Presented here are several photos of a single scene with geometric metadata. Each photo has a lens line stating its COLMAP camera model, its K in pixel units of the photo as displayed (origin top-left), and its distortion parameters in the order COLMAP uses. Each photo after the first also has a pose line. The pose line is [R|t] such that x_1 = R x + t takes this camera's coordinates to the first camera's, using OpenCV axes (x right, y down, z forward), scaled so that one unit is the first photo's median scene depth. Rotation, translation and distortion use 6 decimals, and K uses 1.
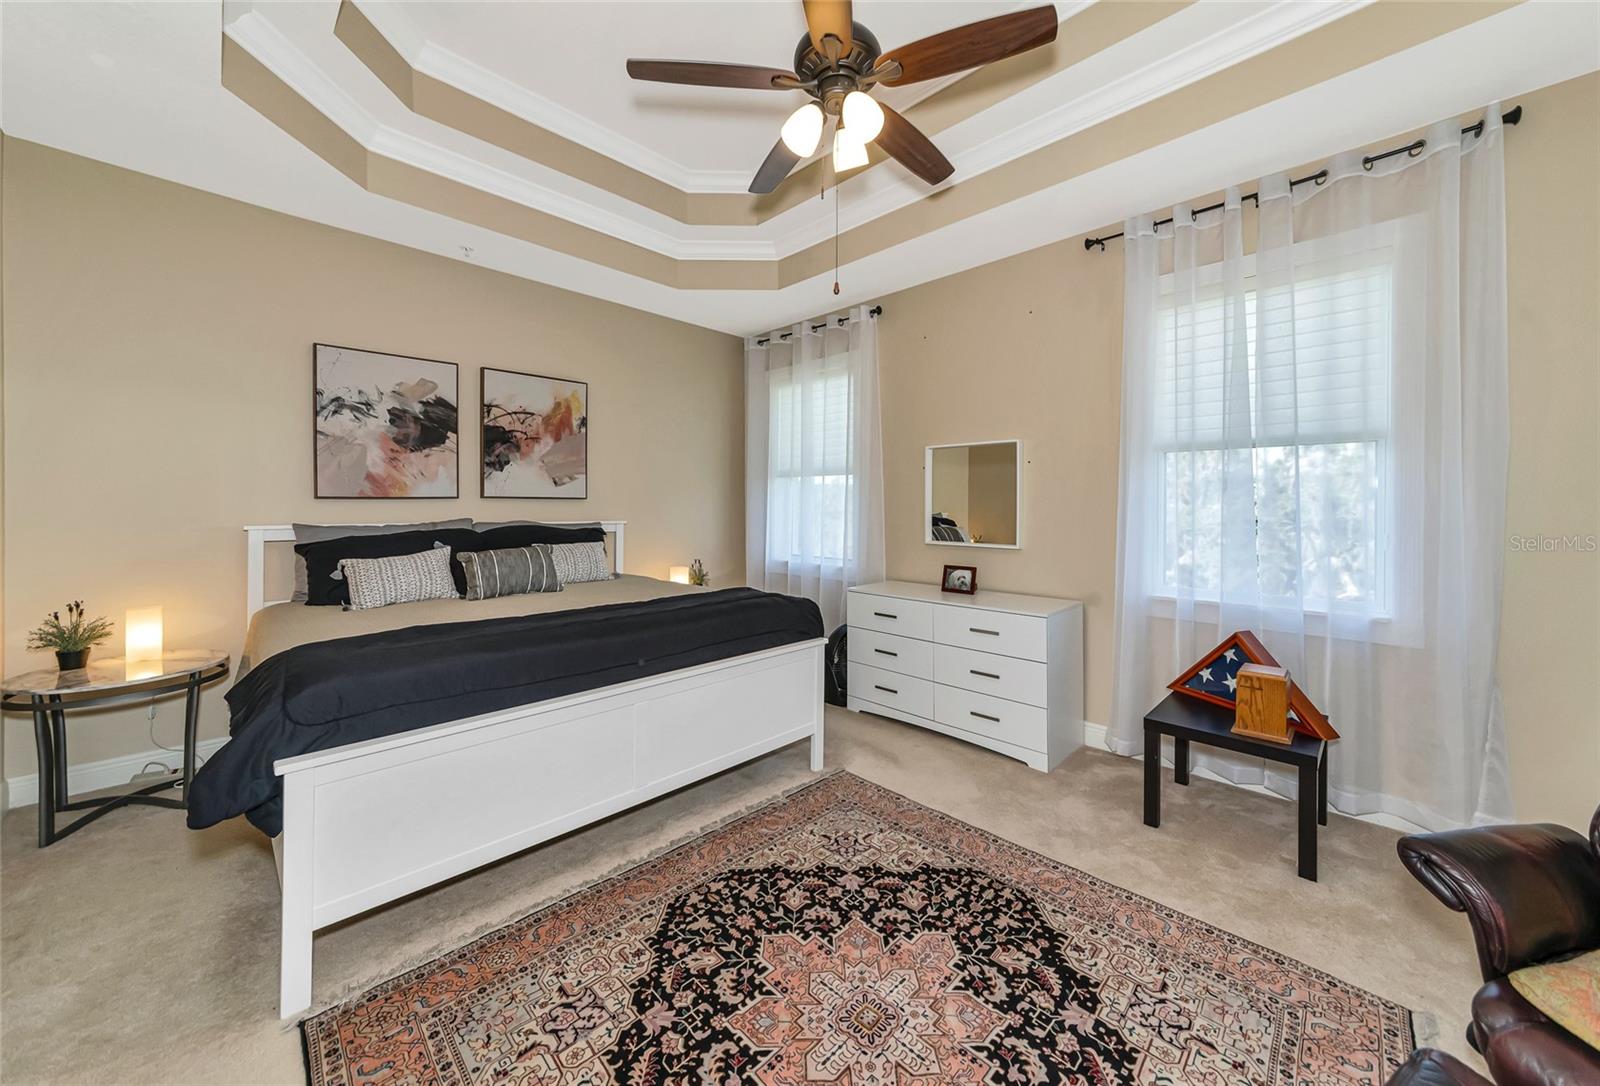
lens RADIAL K [[603.0, 0, 829.8], [0, 603.0, 502.3], [0, 0, 1]] dist [0.011312, -0.000185]
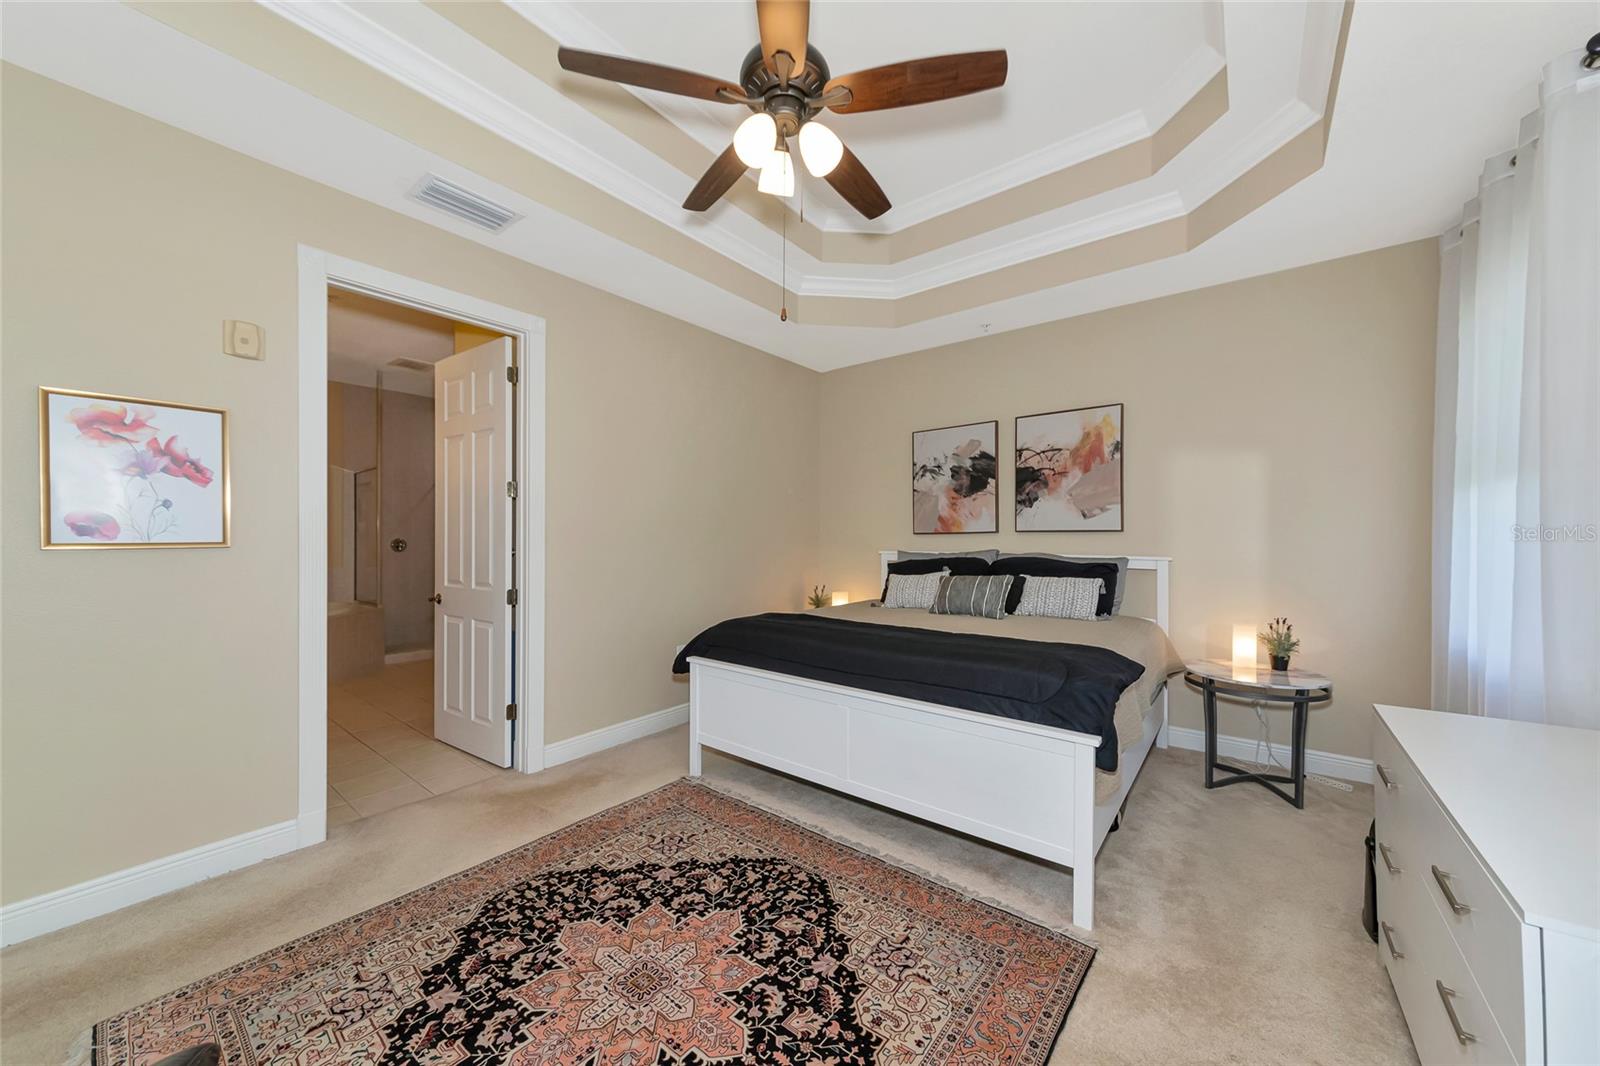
lens RADIAL K [[591.1, 0, 794.3], [0, 591.1, 536.4], [0, 0, 1]] dist [0.010659, -0.000022]
pose [[0.062570, -0.004390, -0.998031, 0.891270], [0.007492, 0.999964, -0.003929, 0.003579], [0.998012, -0.007231, 0.062601, 0.894777]]
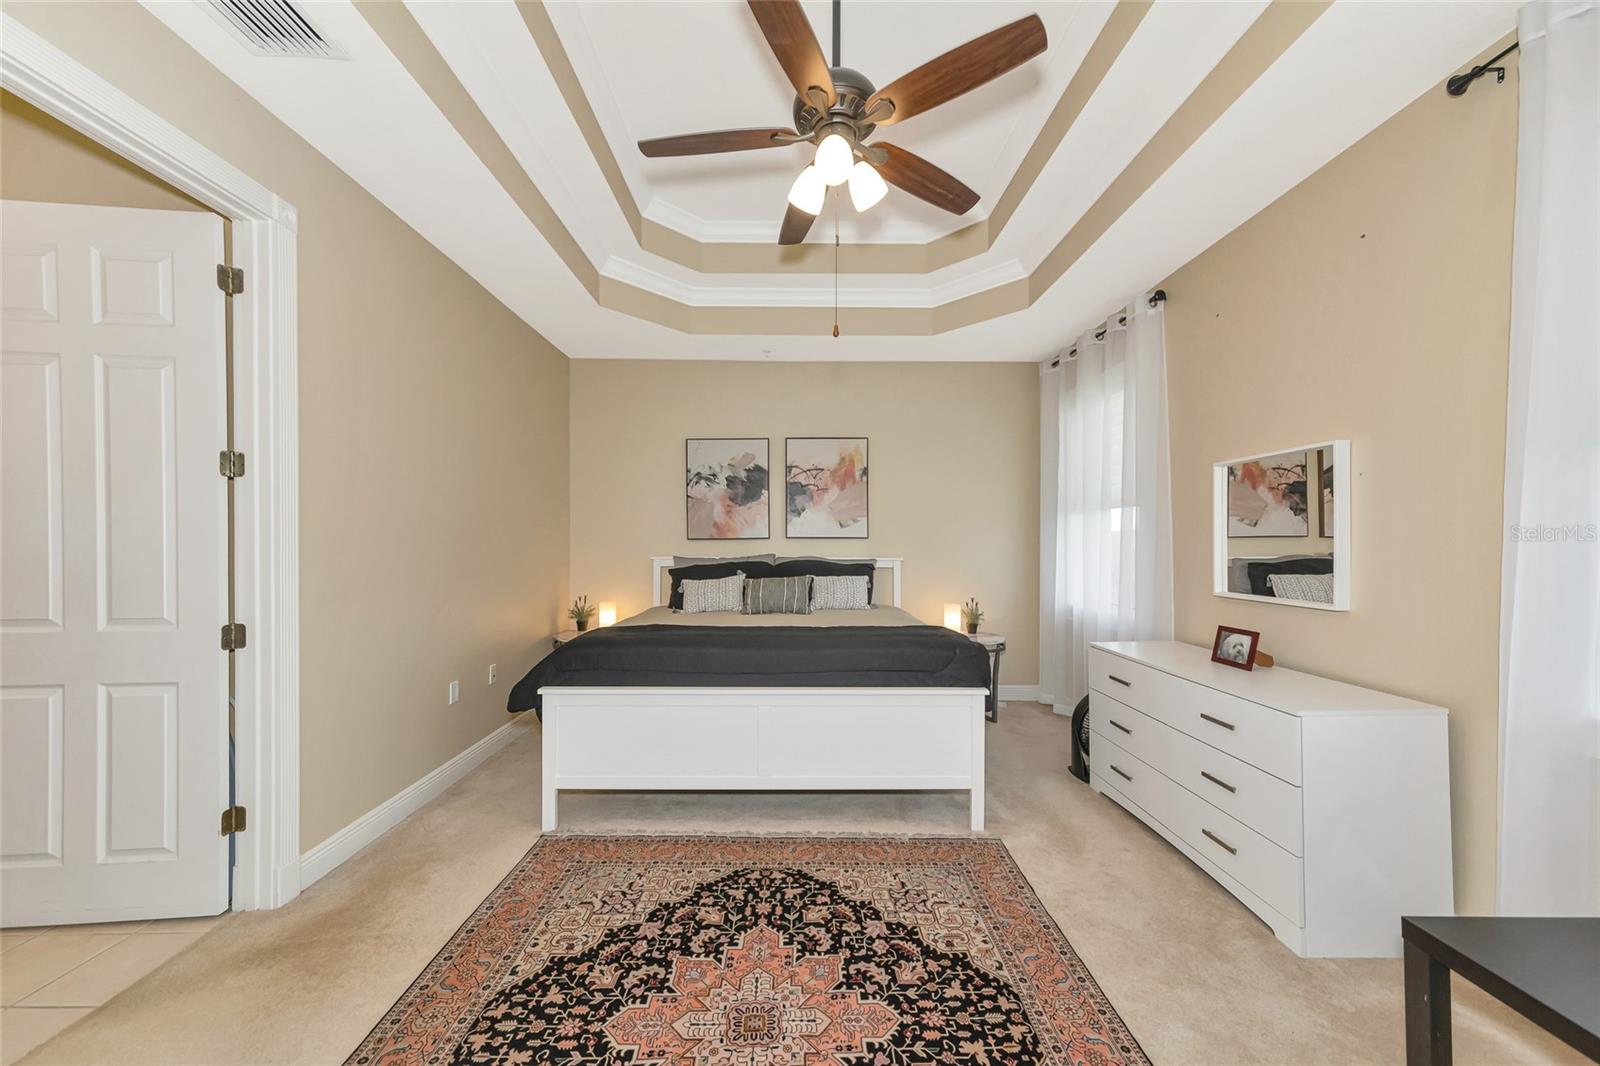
lens RADIAL K [[597.4, 0, 800.1], [0, 597.4, 540.7], [0, 0, 1]] dist [0.008440, -0.000031]
pose [[0.690166, -0.005833, -0.723628, 0.648870], [0.005742, 0.999980, -0.002584, 0.001749], [0.723628, -0.002372, 0.690186, 0.241746]]
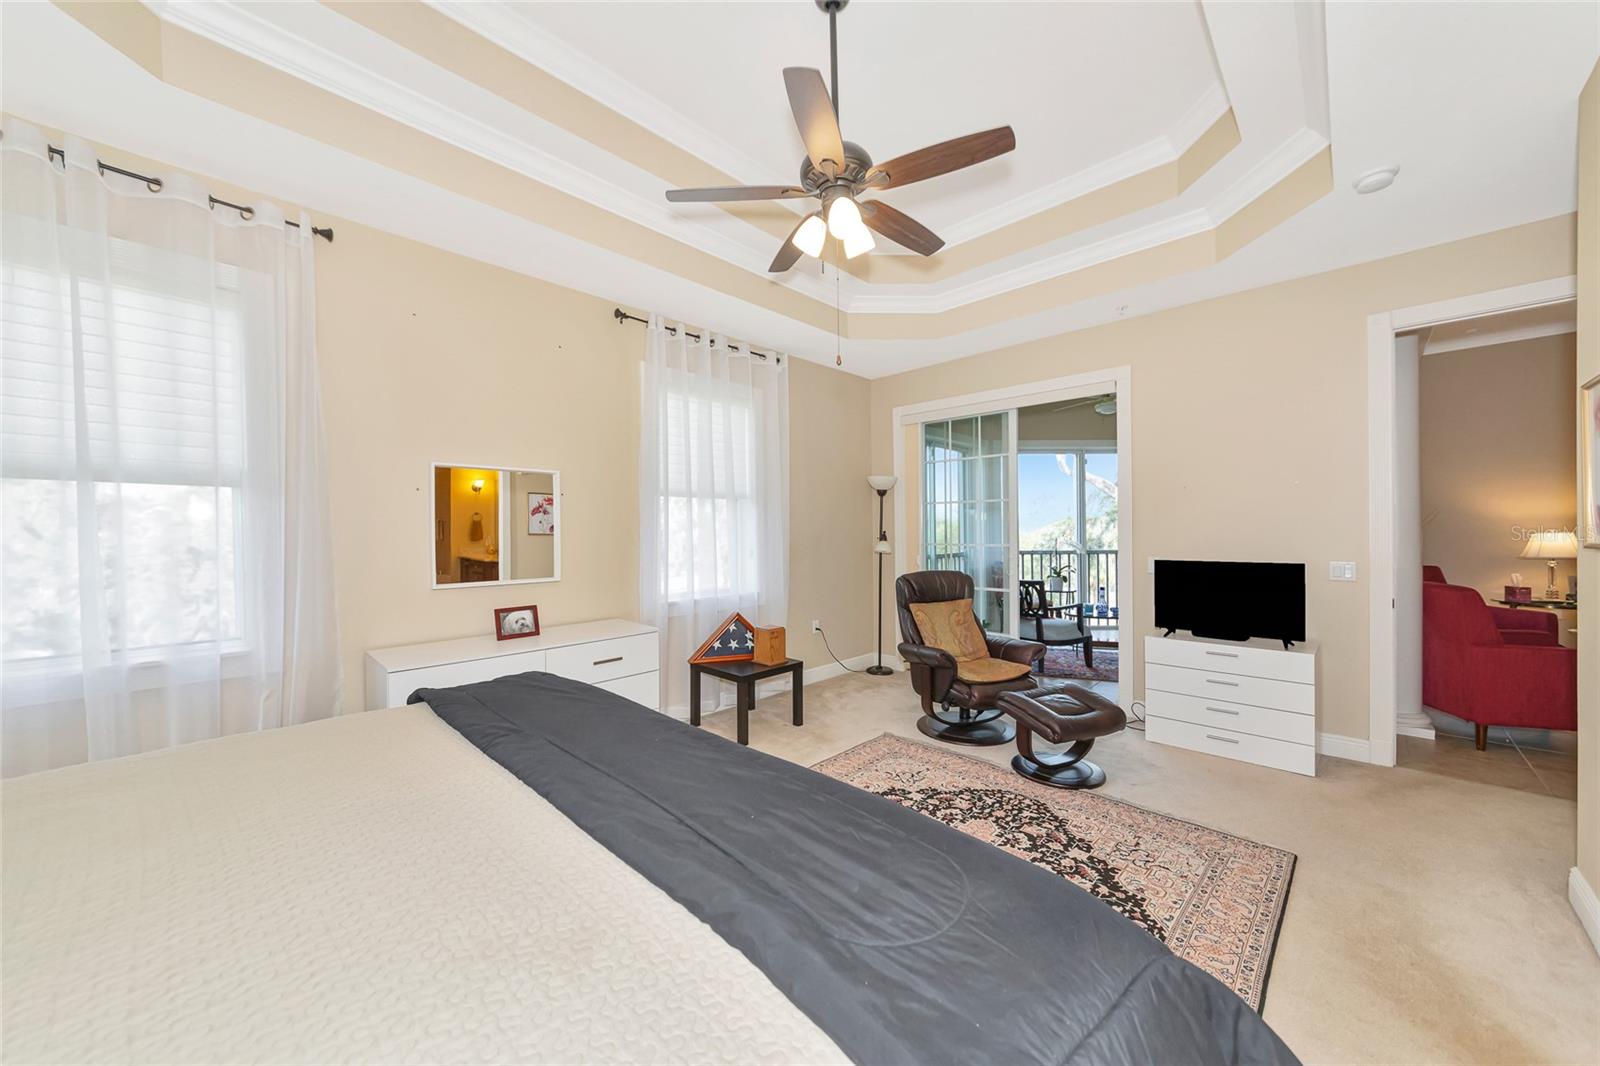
lens RADIAL K [[566.8, 0, 800.0], [0, 566.8, 533.0], [0, 0, 1]] dist [-0.000545, -0.000041]
pose [[0.026005, -0.010601, 0.999606, -1.051916], [0.002598, 0.999941, 0.010537, -0.019147], [-0.999658, 0.002323, 0.026031, 0.978584]]
